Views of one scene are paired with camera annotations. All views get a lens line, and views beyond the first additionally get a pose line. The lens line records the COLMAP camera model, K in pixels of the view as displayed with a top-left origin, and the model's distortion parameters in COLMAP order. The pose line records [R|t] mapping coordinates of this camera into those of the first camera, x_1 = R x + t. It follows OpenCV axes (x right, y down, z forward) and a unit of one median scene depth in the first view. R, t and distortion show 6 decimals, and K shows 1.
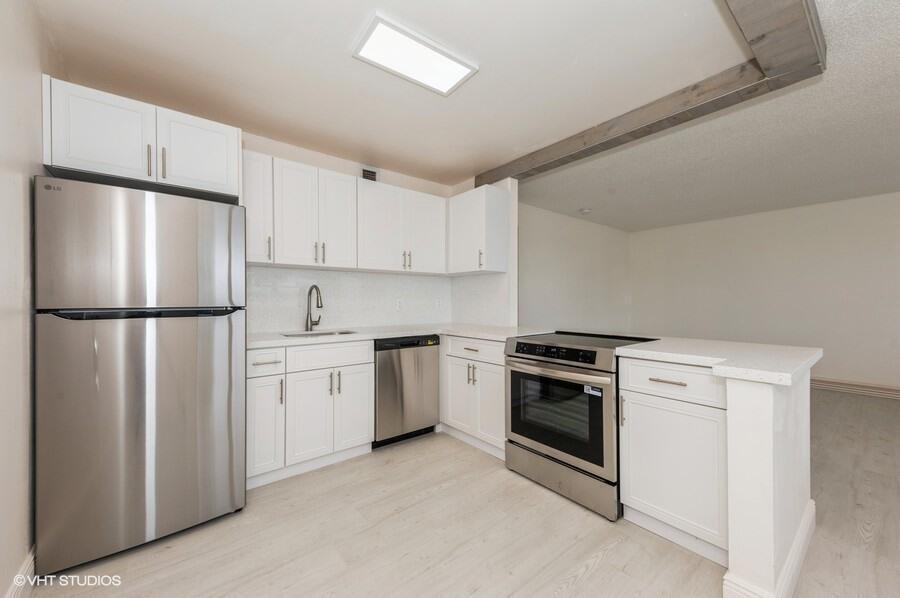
lens RADIAL K [[349.1, 0, 444.7], [0, 349.1, 302.0], [0, 0, 1]] dist [0.016881, 0.000004]
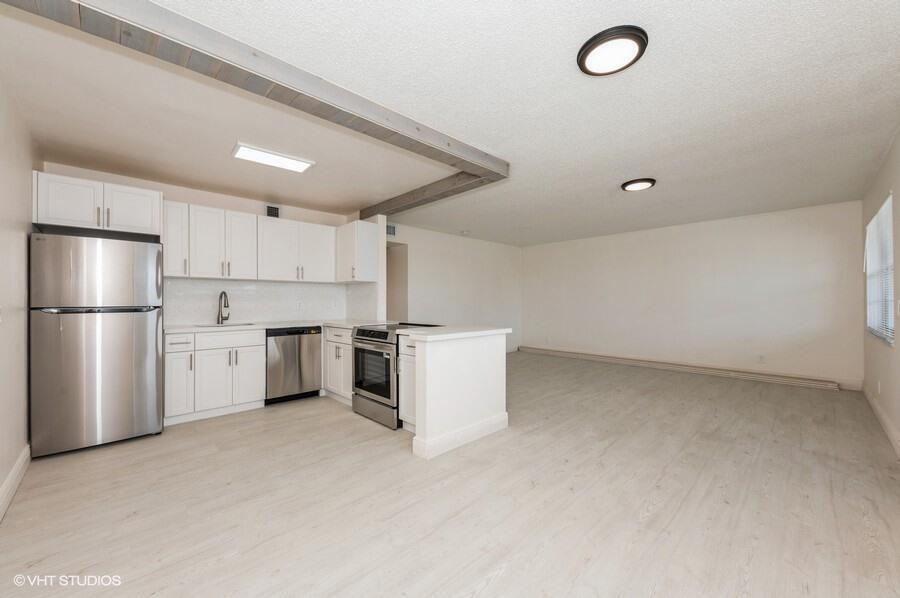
lens RADIAL K [[353.8, 0, 462.6], [0, 353.8, 301.3], [0, 0, 1]] dist [-0.000159, -0.000486]
pose [[0.993315, -0.000855, 0.115430, 0.476977], [0.001535, 0.999982, -0.005804, 0.002092], [-0.115423, 0.005942, 0.993299, -0.599685]]
